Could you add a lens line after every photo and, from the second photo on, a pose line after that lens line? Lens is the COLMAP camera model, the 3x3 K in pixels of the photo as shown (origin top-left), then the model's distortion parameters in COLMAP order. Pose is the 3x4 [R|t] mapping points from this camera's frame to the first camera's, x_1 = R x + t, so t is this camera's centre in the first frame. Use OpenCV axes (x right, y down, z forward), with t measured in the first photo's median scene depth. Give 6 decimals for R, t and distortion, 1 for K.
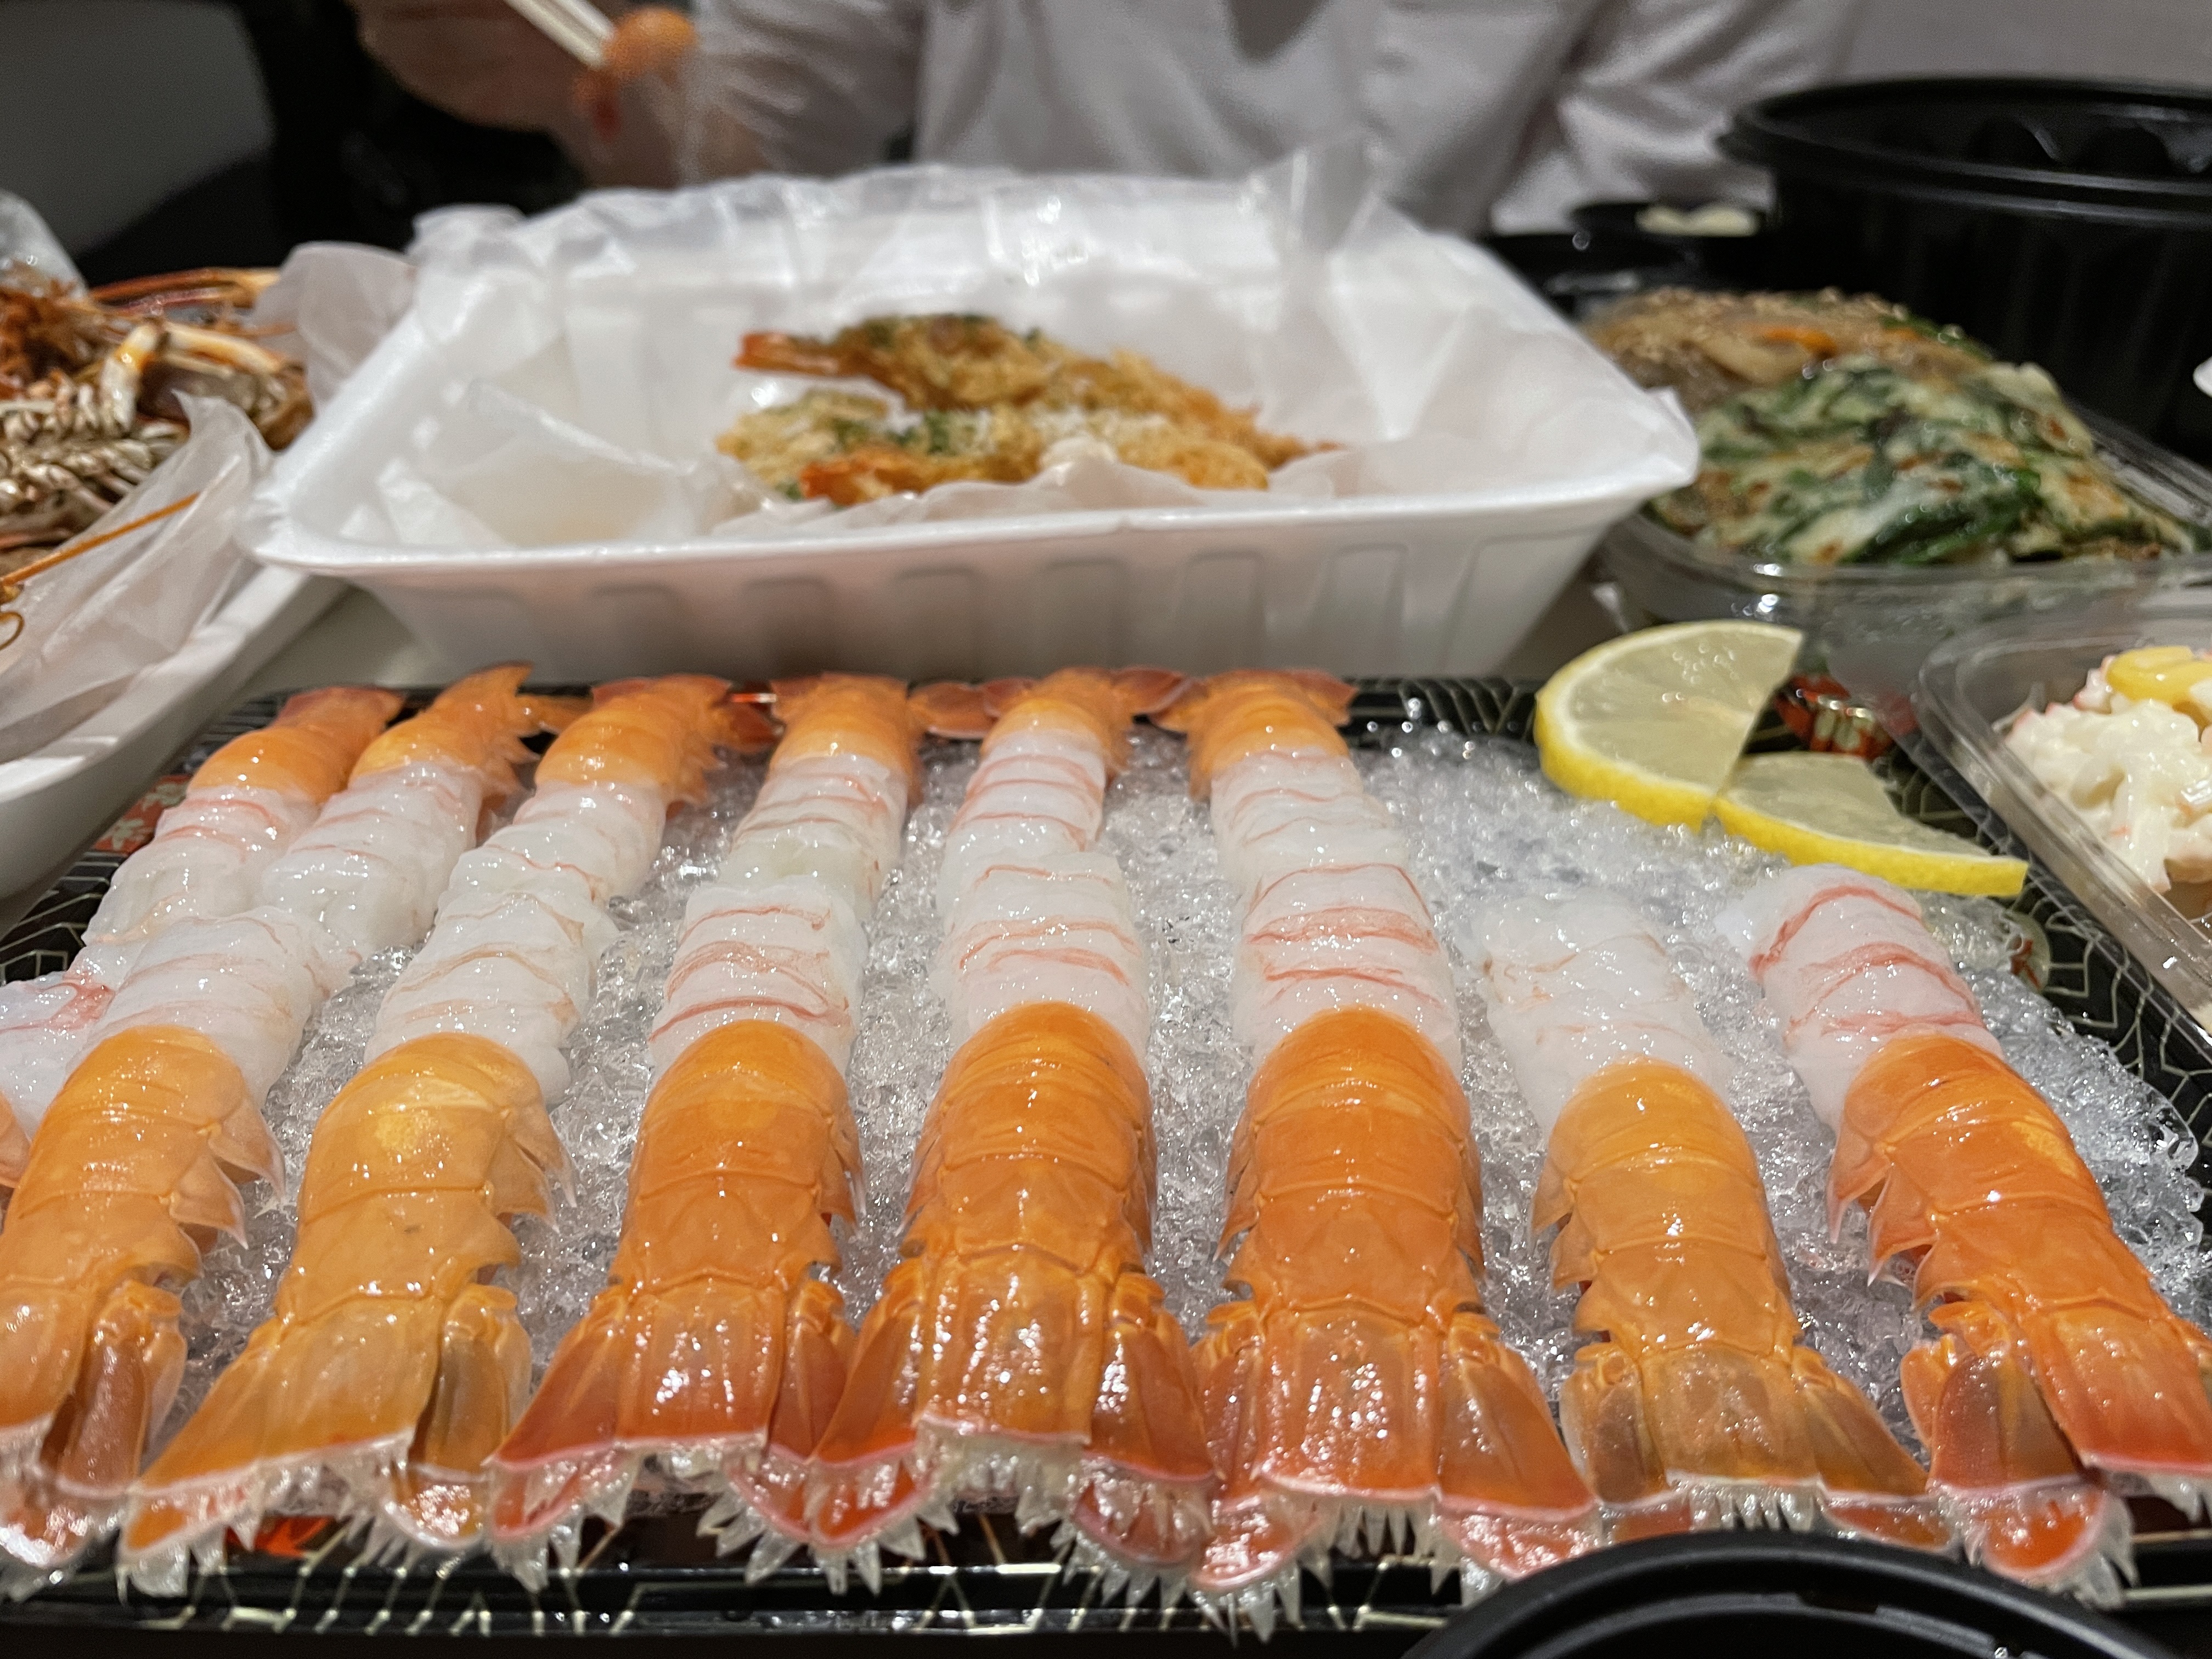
lens RADIAL K [[1680.2, 0, 1106.0], [0, 1680.2, 829.5], [0, 0, 1]] dist [0.052469, -0.105013]
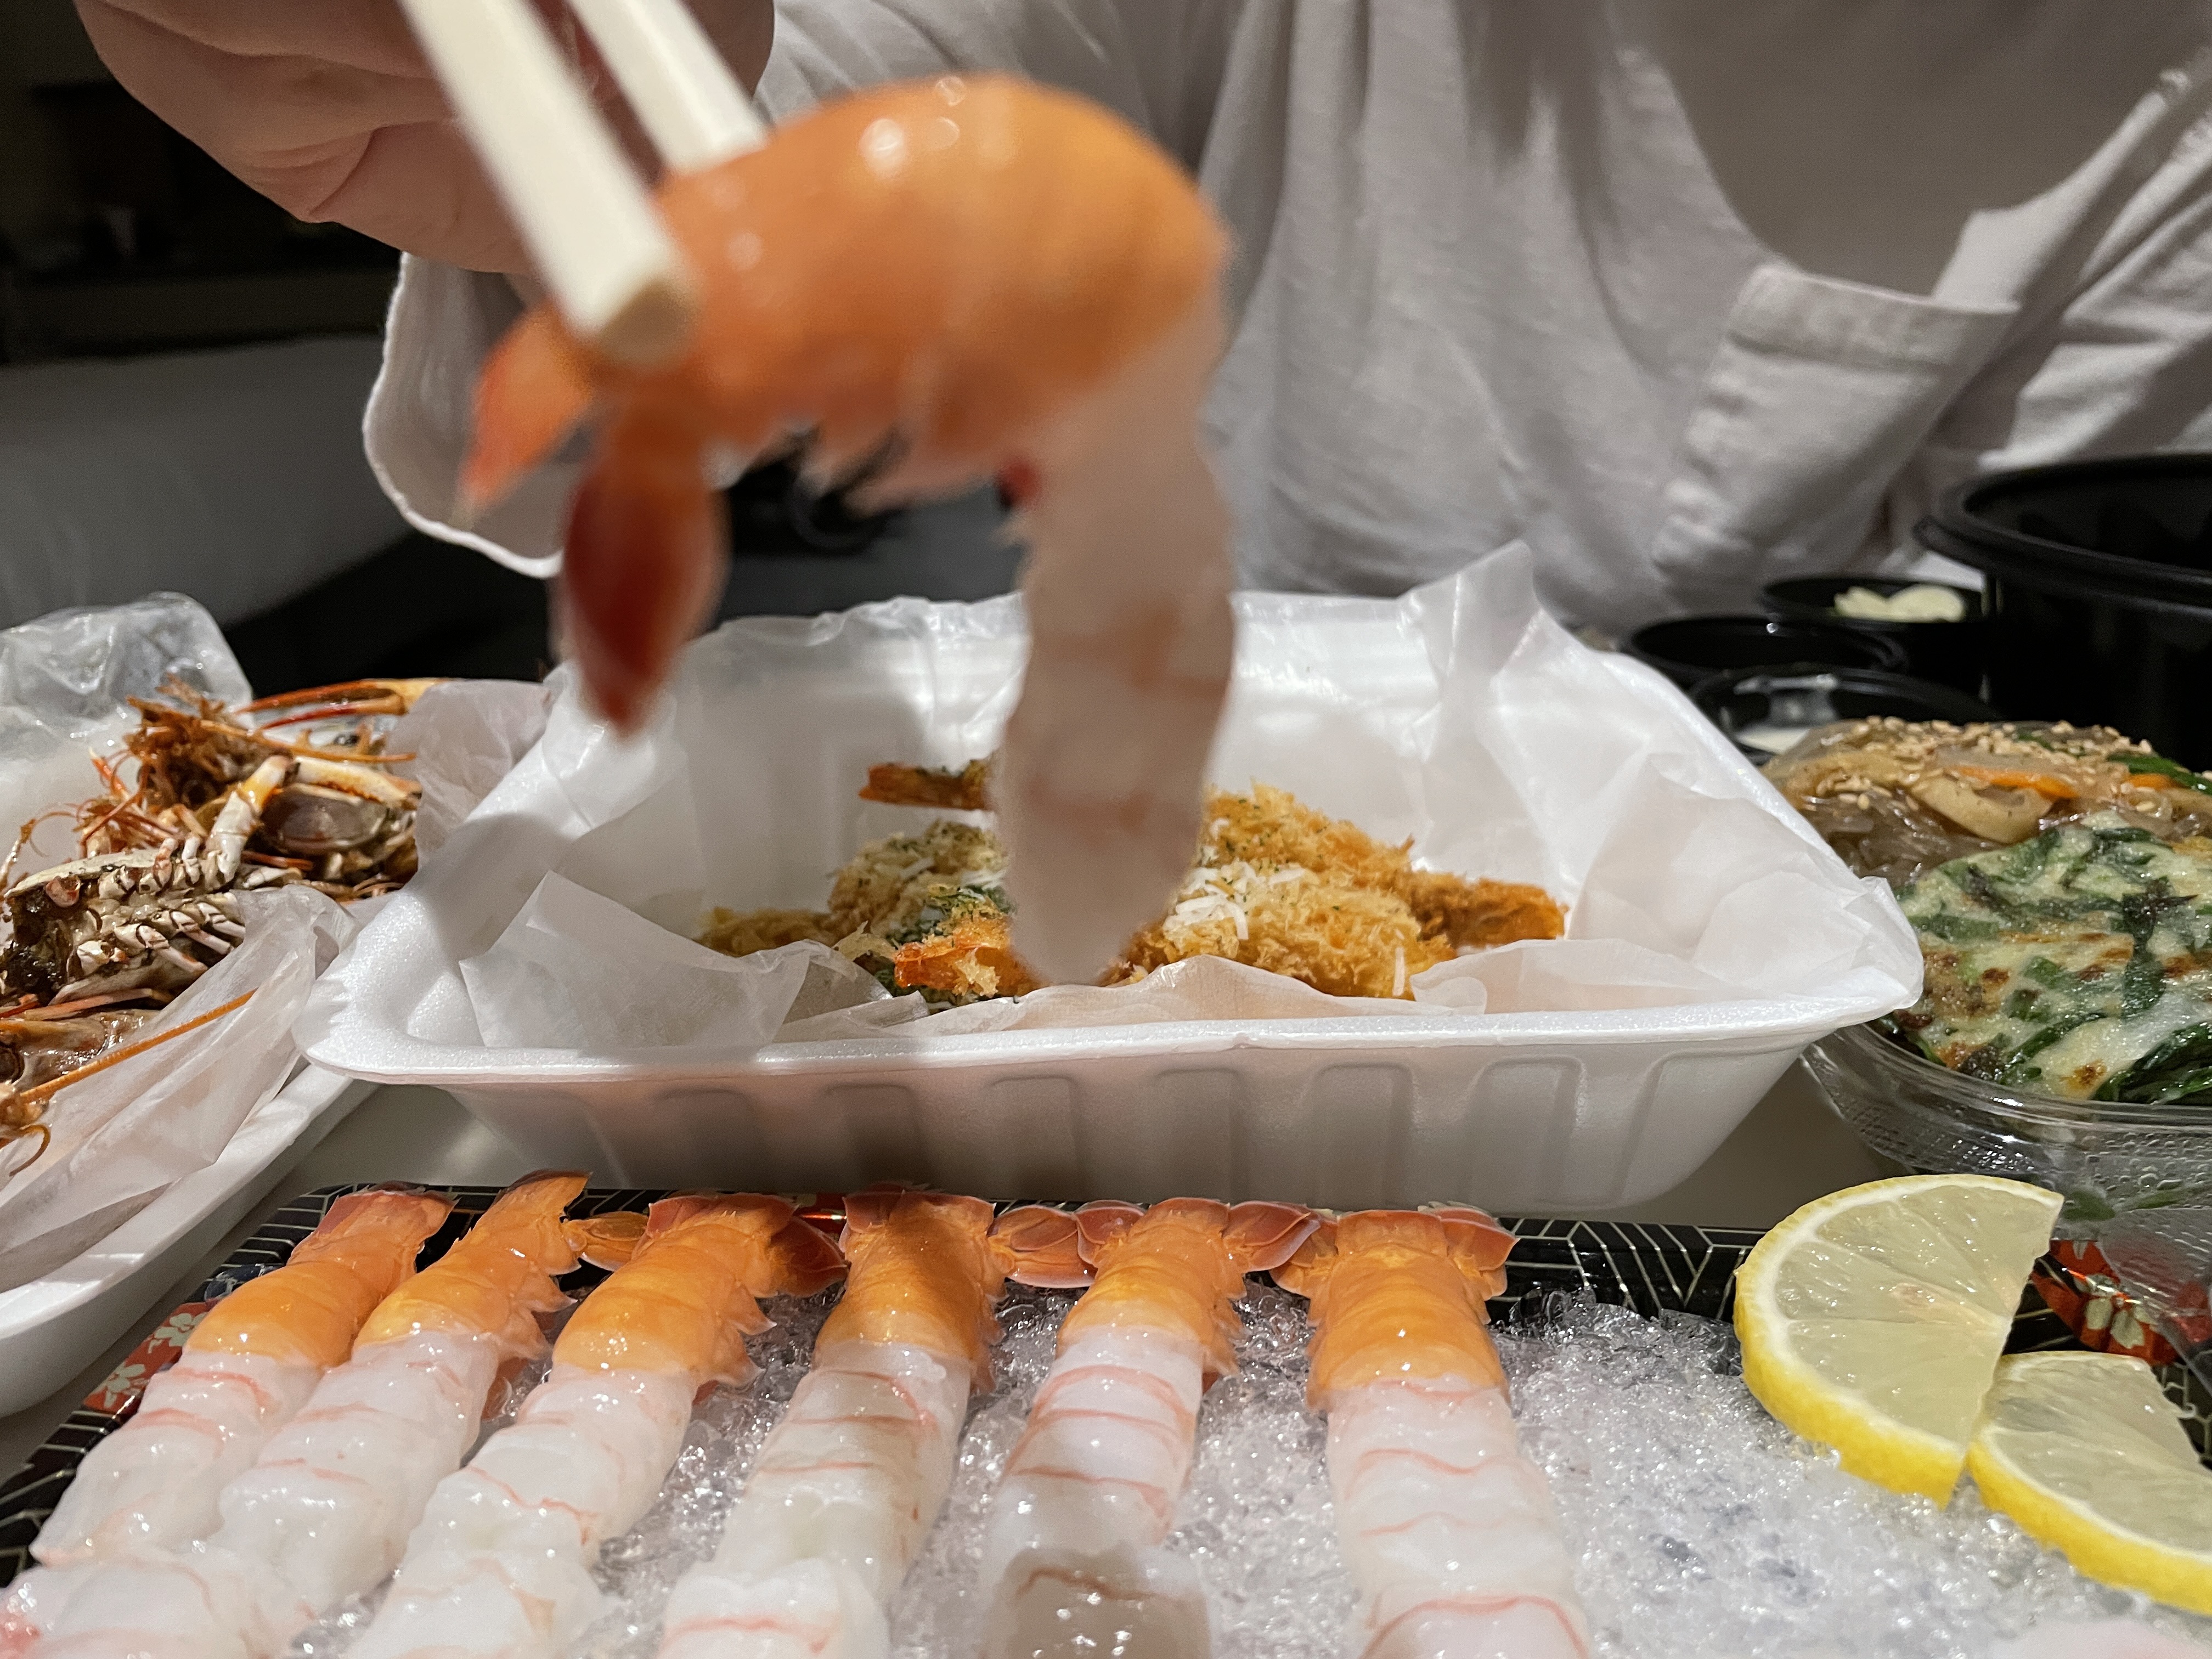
lens RADIAL K [[1643.0, 0, 1106.0], [0, 1643.0, 829.5], [0, 0, 1]] dist [0.048464, -0.085141]
pose [[0.993255, 0.017629, -0.114601, 0.035719], [-0.034905, 0.987987, -0.150545, -0.155140], [0.110570, 0.153530, 0.981938, 0.125387]]
